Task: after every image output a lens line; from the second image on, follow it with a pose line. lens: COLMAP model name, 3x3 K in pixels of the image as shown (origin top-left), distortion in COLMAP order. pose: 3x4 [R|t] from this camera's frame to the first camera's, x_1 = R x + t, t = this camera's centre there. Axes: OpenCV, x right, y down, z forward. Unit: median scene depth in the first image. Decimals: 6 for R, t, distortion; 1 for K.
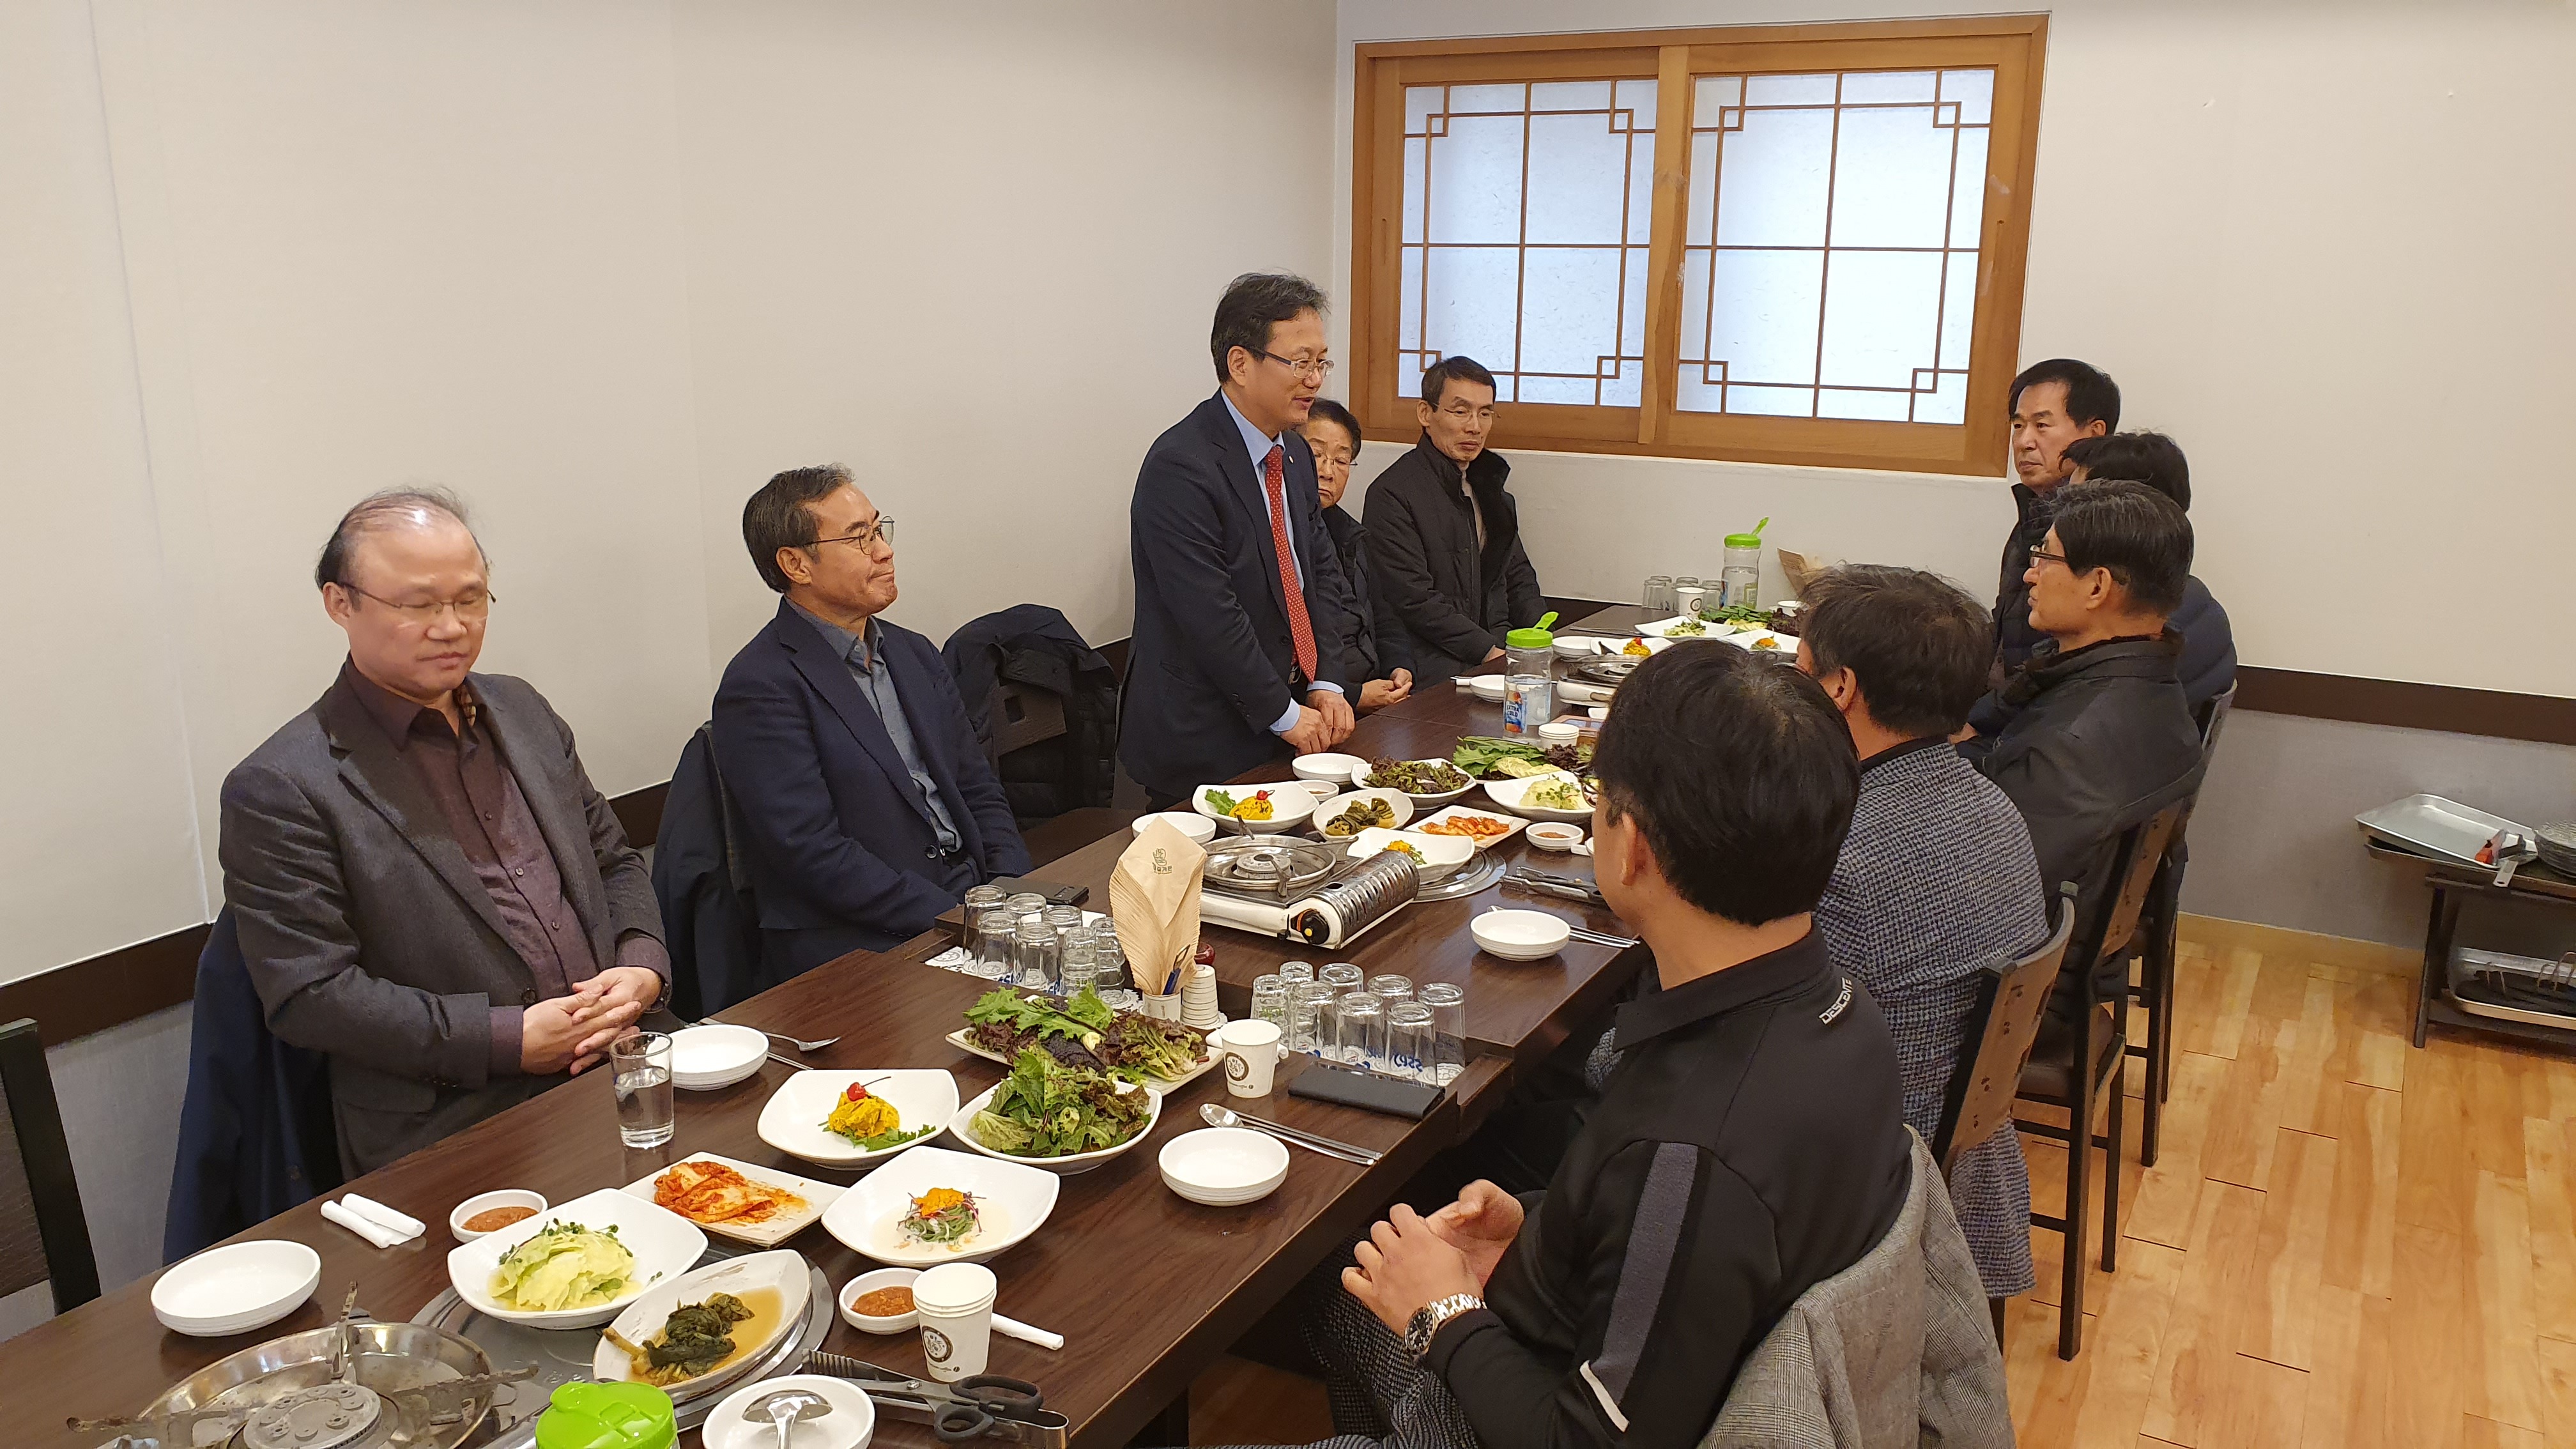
lens RADIAL K [[2014.5, 0, 1288.0], [0, 2014.5, 724.5], [0, 0, 1]] dist [0.129363, -0.329570]
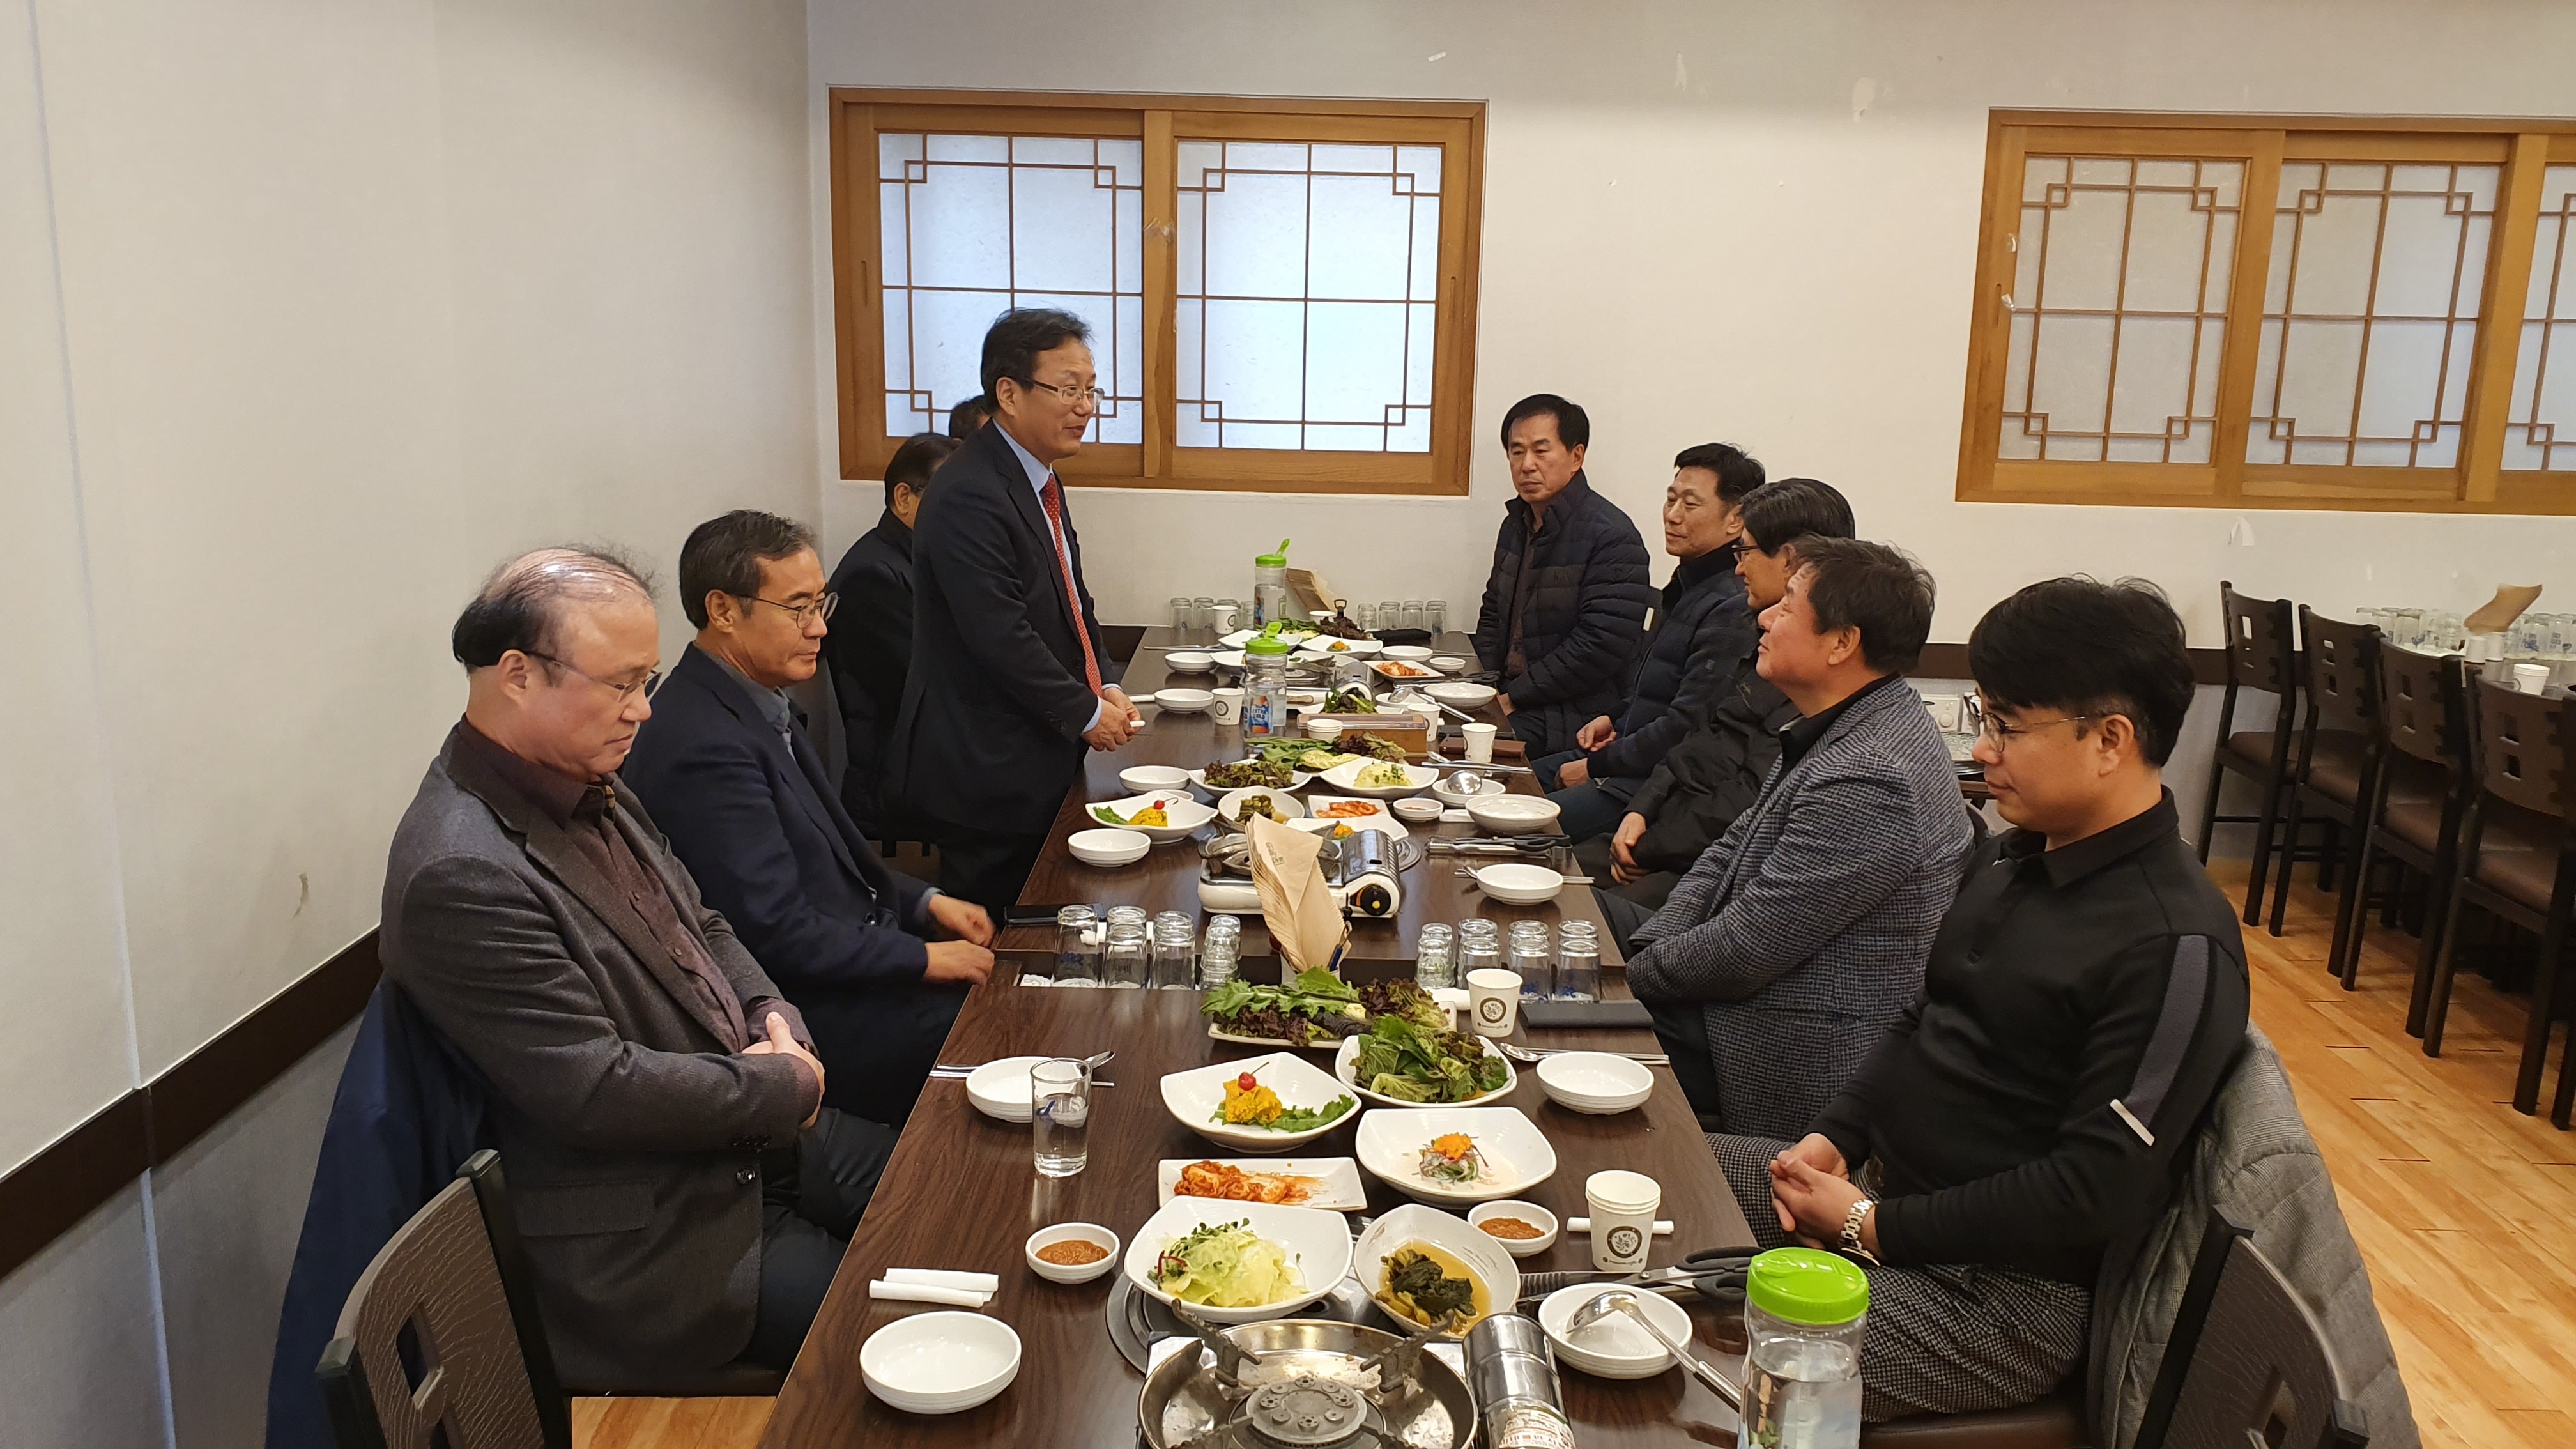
lens RADIAL K [[2014.5, 0, 1288.0], [0, 2014.5, 724.5], [0, 0, 1]] dist [0.129363, -0.329570]
pose [[0.871383, -0.088124, 0.482624, -0.303153], [0.103370, 0.994630, -0.005022, 0.004109], [-0.479590, 0.054265, 0.875813, 0.039494]]
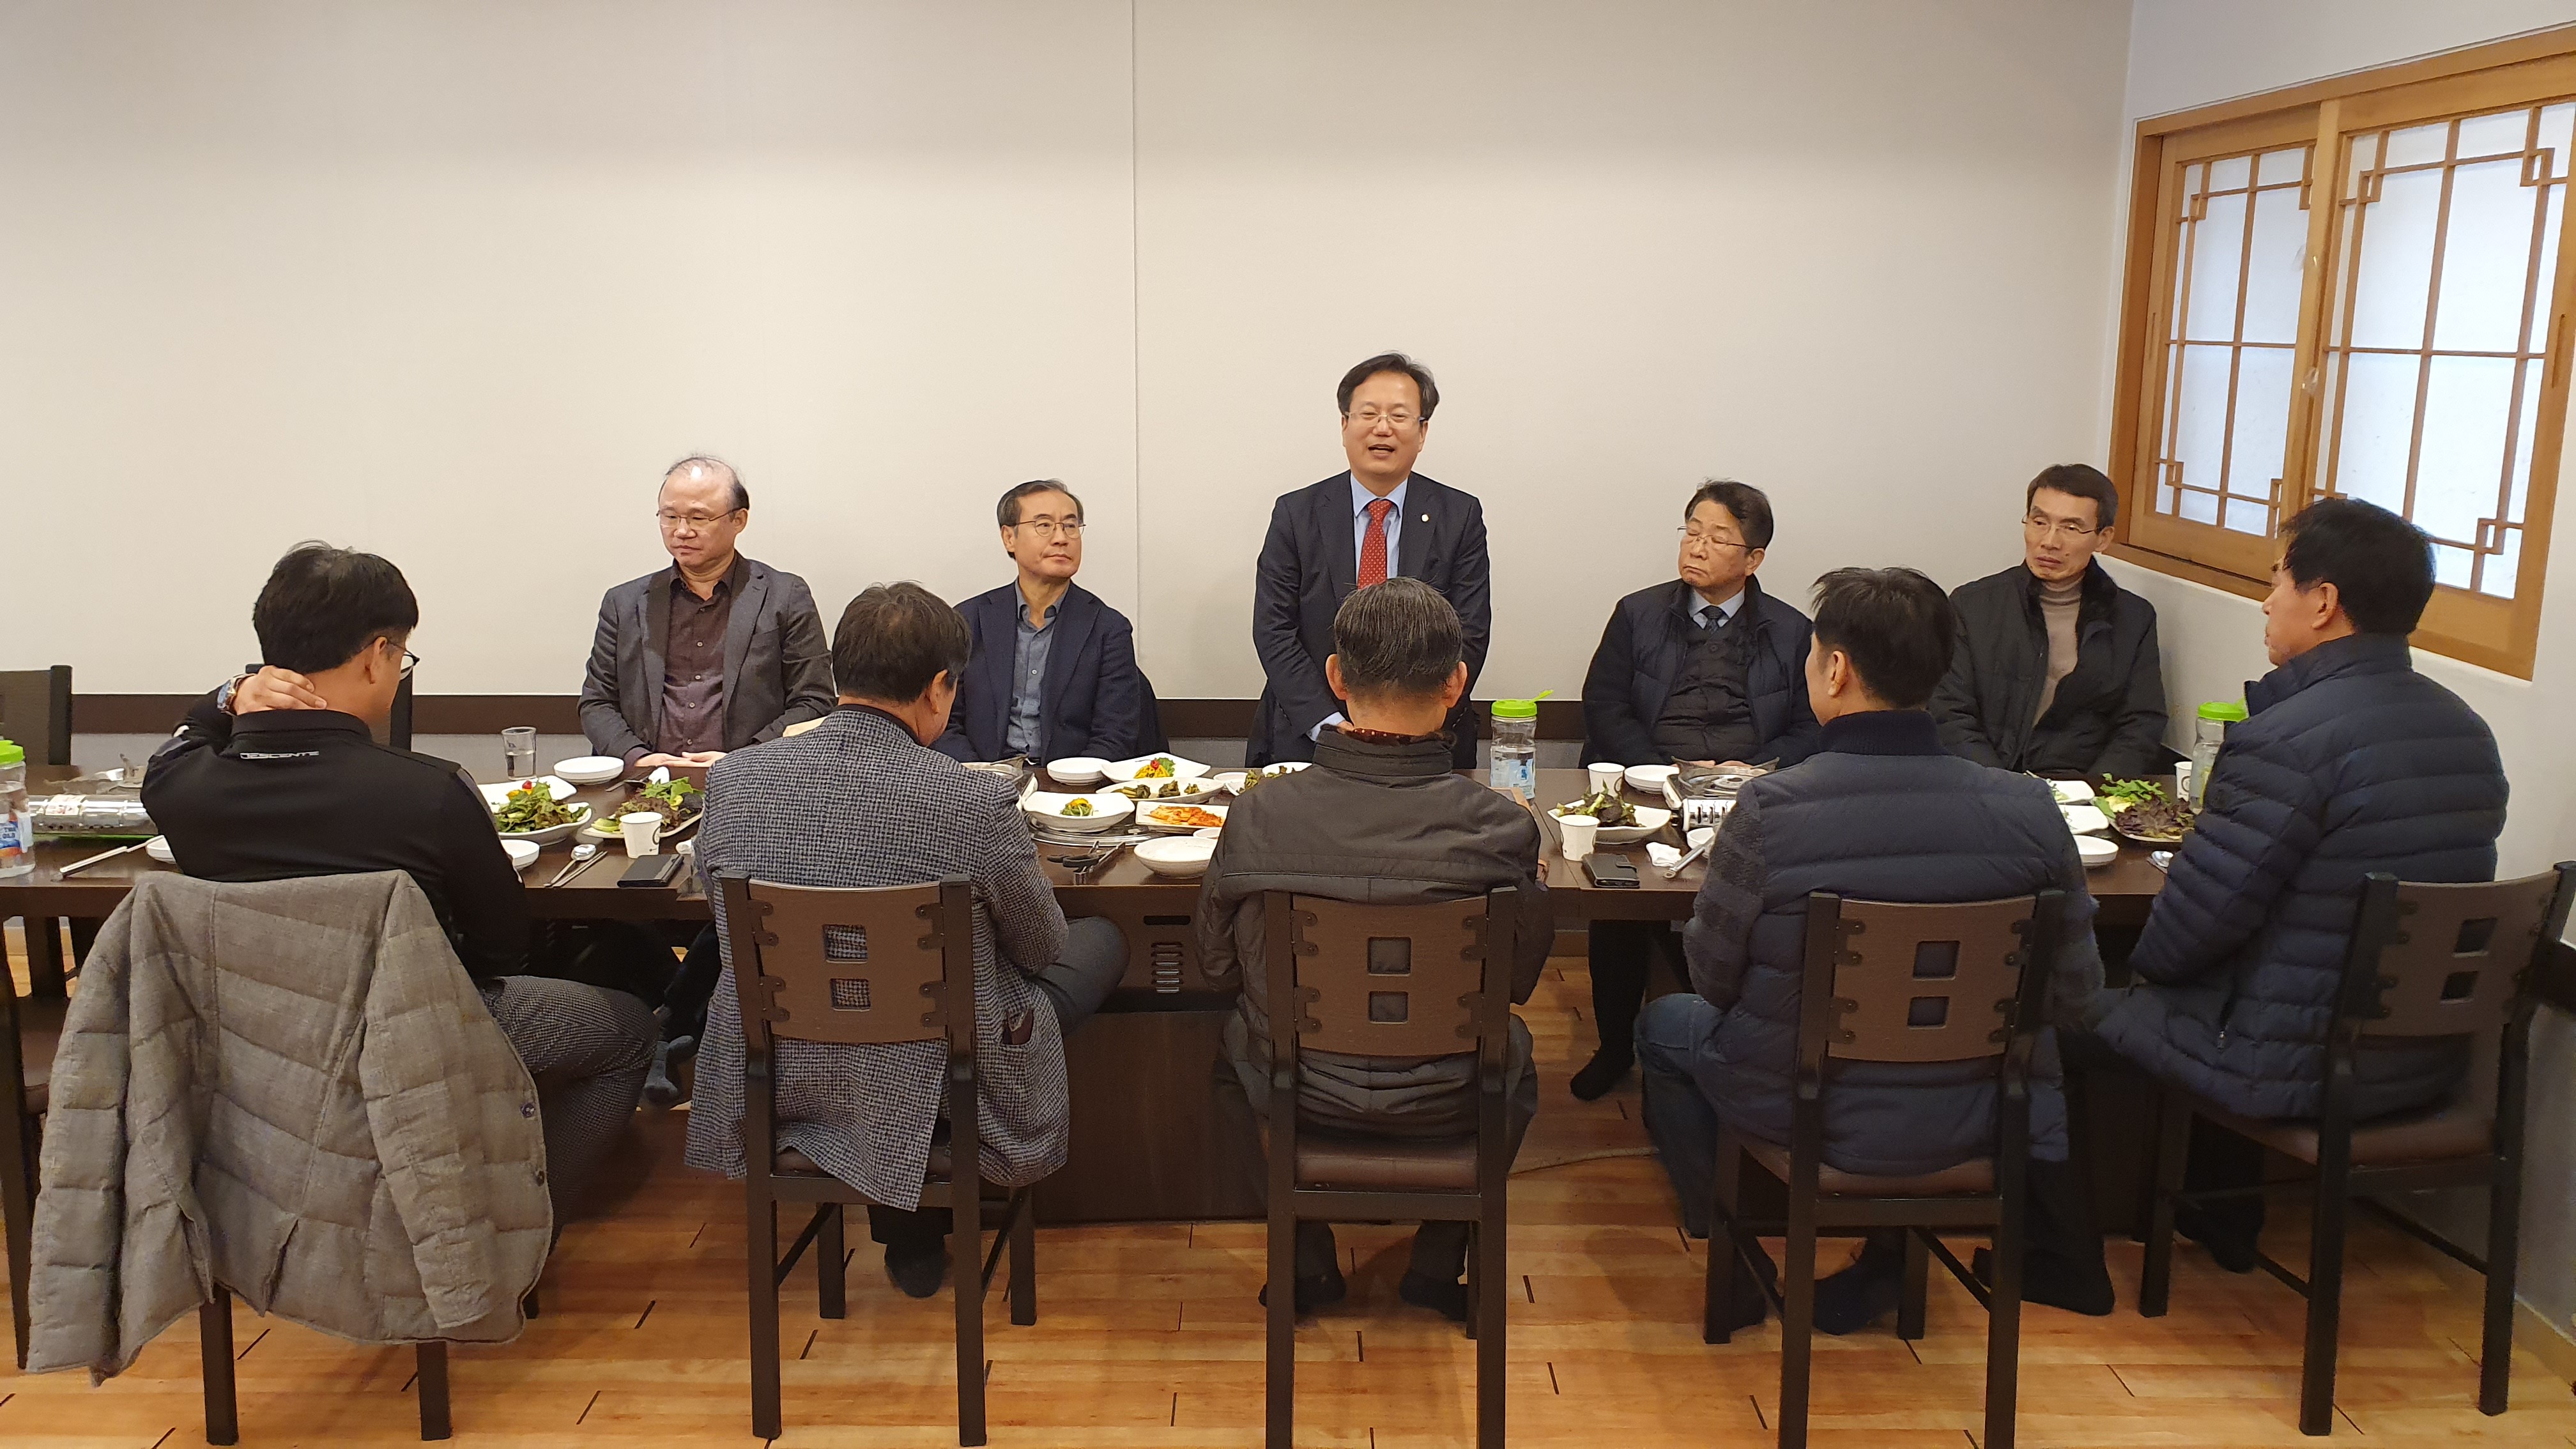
lens RADIAL K [[2014.5, 0, 1288.0], [0, 2014.5, 724.5], [0, 0, 1]] dist [0.129363, -0.329570]
pose [[0.485621, 0.156810, -0.859990, 0.711733], [-0.211952, 0.975546, 0.058194, -0.057533], [0.848085, 0.154016, 0.506982, 0.301107]]
